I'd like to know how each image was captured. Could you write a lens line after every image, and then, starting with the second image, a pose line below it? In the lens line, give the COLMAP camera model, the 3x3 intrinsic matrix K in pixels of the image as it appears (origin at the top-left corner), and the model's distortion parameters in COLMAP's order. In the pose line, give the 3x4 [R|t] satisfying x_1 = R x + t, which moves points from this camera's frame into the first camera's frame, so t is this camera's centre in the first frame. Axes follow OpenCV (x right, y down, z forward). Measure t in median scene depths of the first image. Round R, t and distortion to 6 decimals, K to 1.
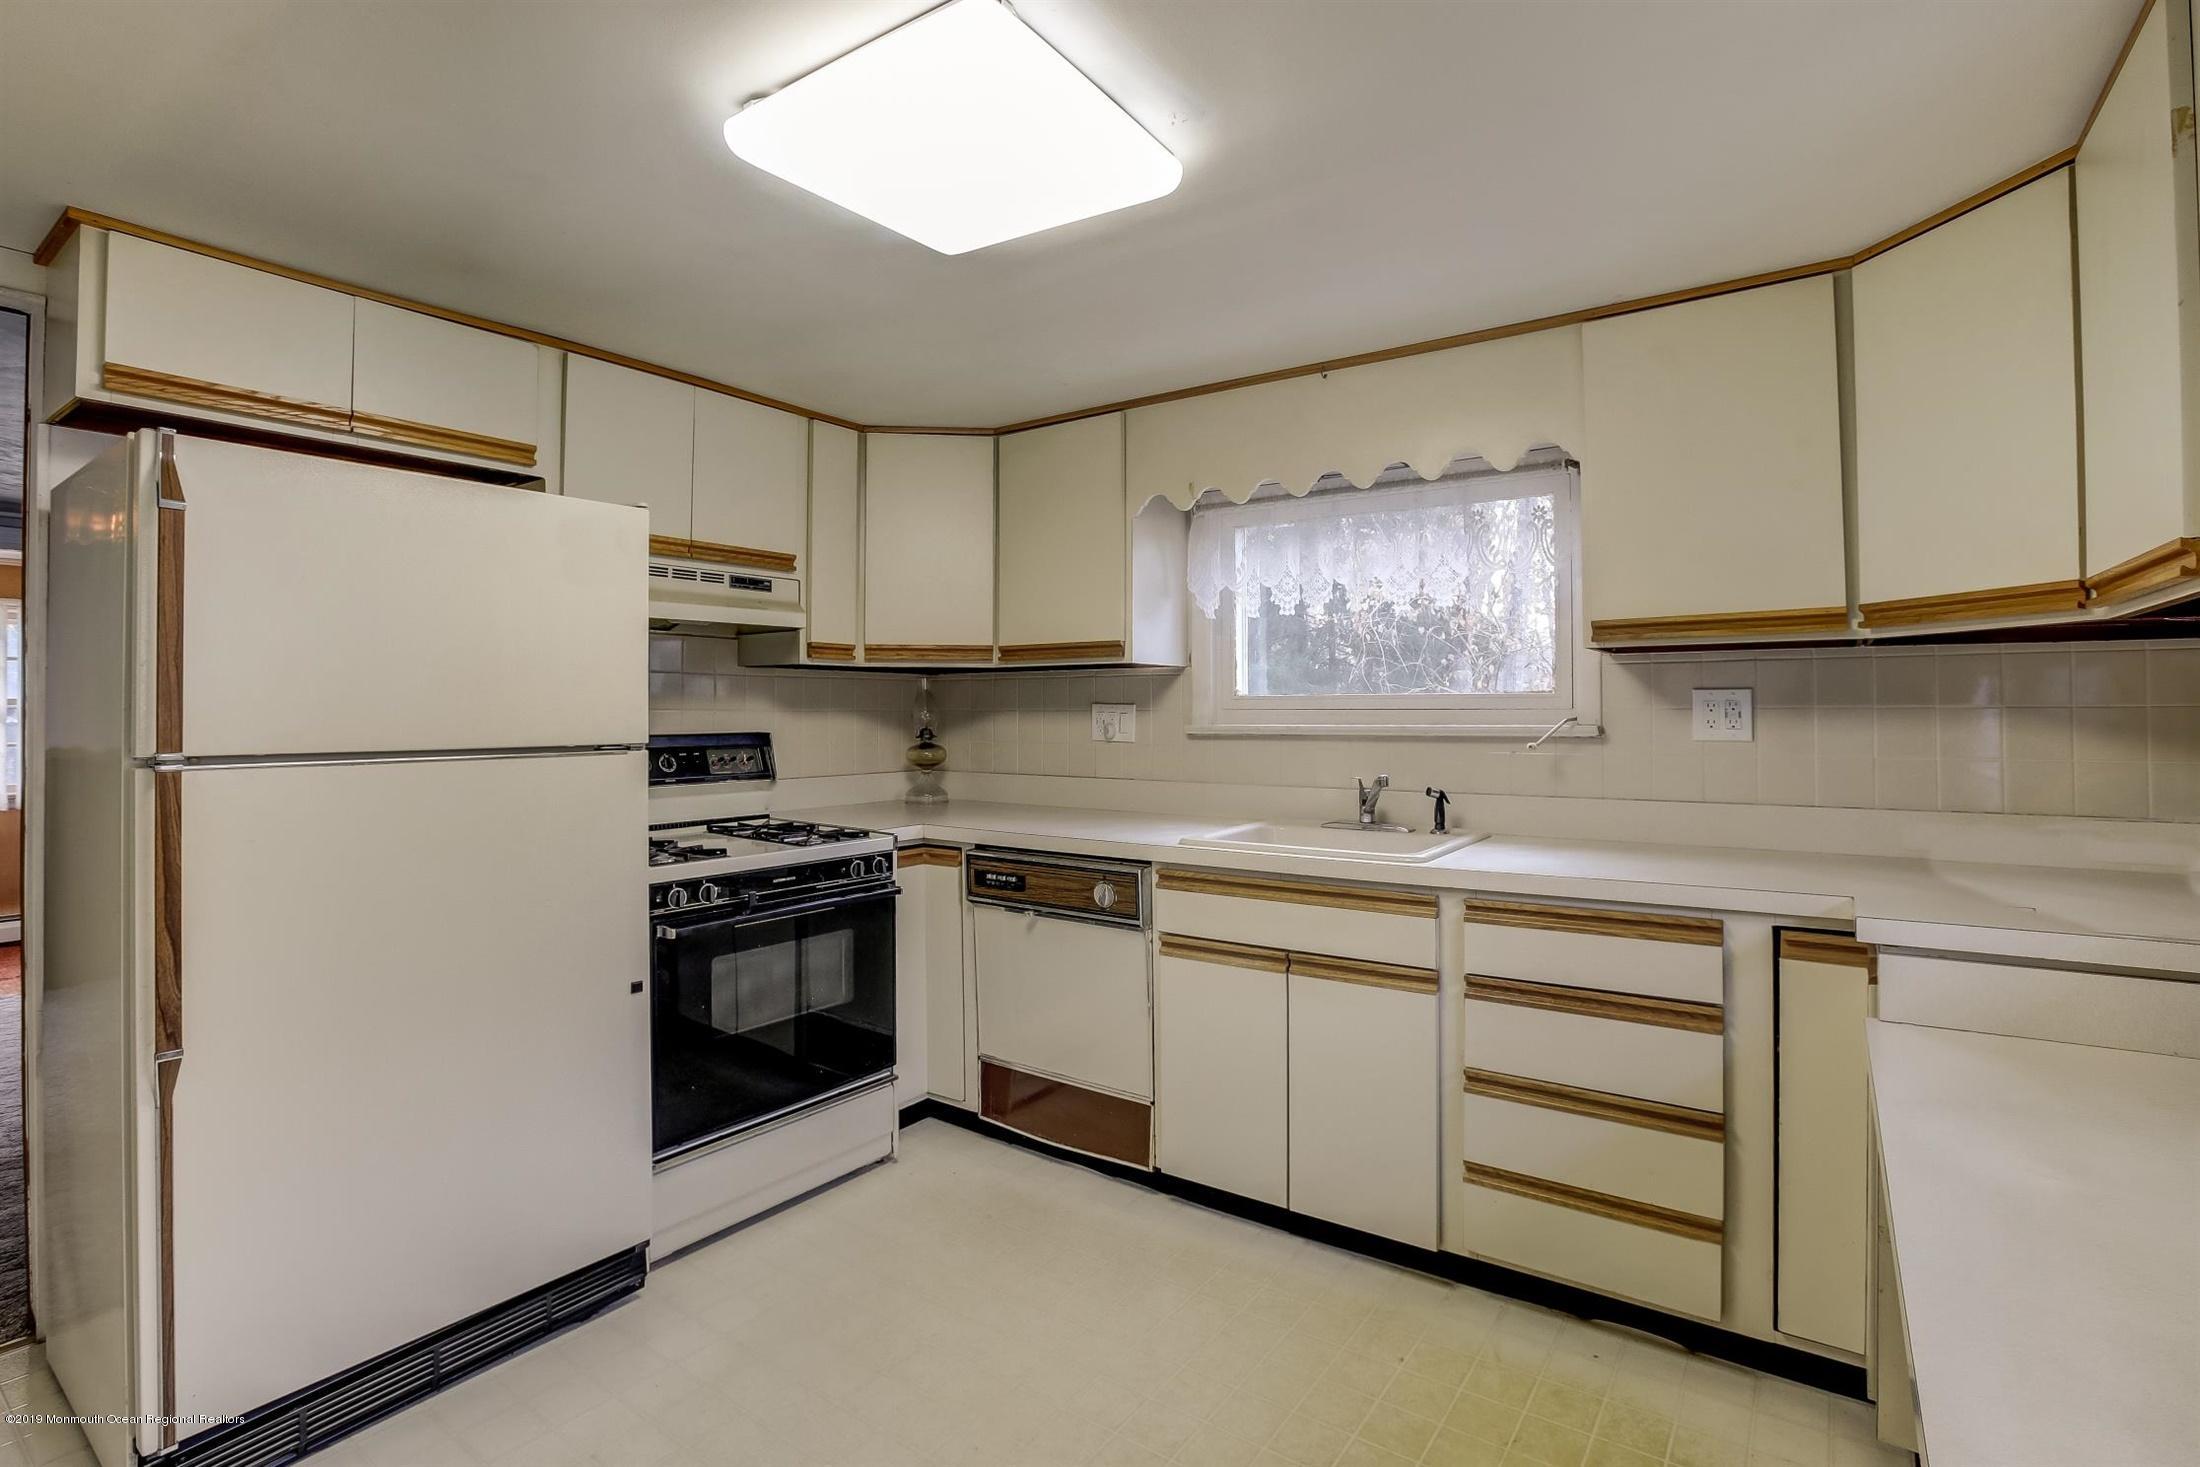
lens RADIAL K [[1035.7, 0, 1107.8], [0, 1035.7, 704.9], [0, 0, 1]] dist [-0.000389, -0.000061]
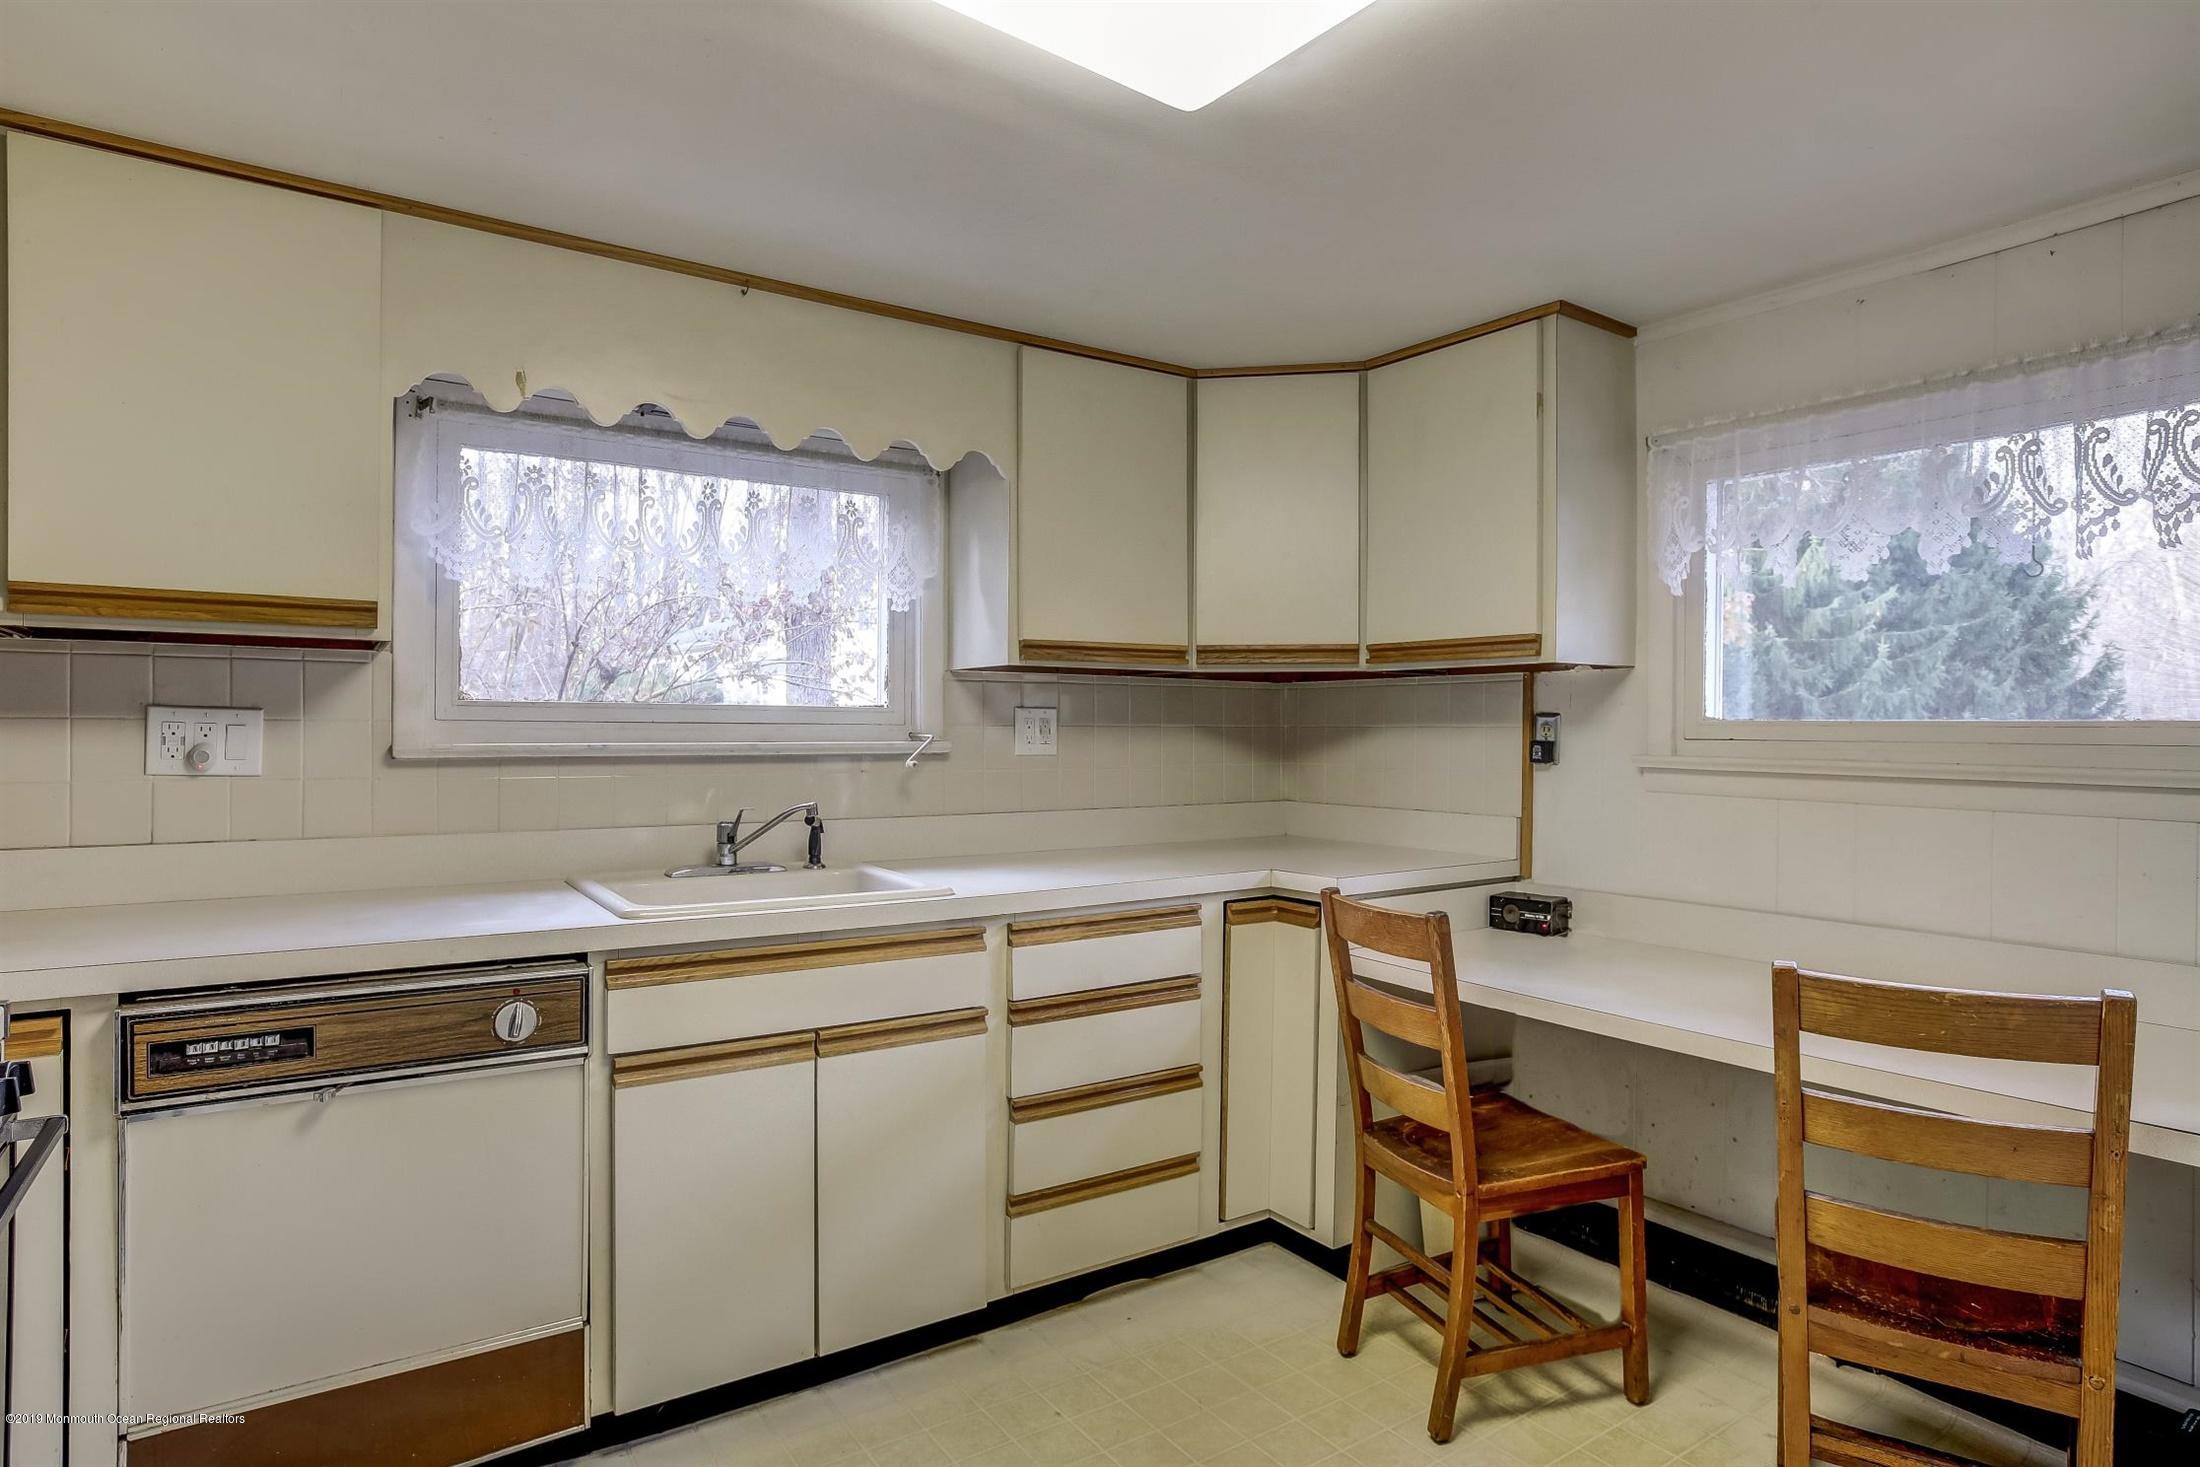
lens RADIAL K [[1255.2, 0, 1100.0], [0, 1255.2, 733.5], [0, 0, 1]] dist [0.001449, 0.001339]
pose [[0.371038, 0.002723, 0.928614, -0.632180], [-0.011169, 0.999936, 0.001530, 0.009039], [-0.928550, -0.010939, 0.371045, 0.450978]]
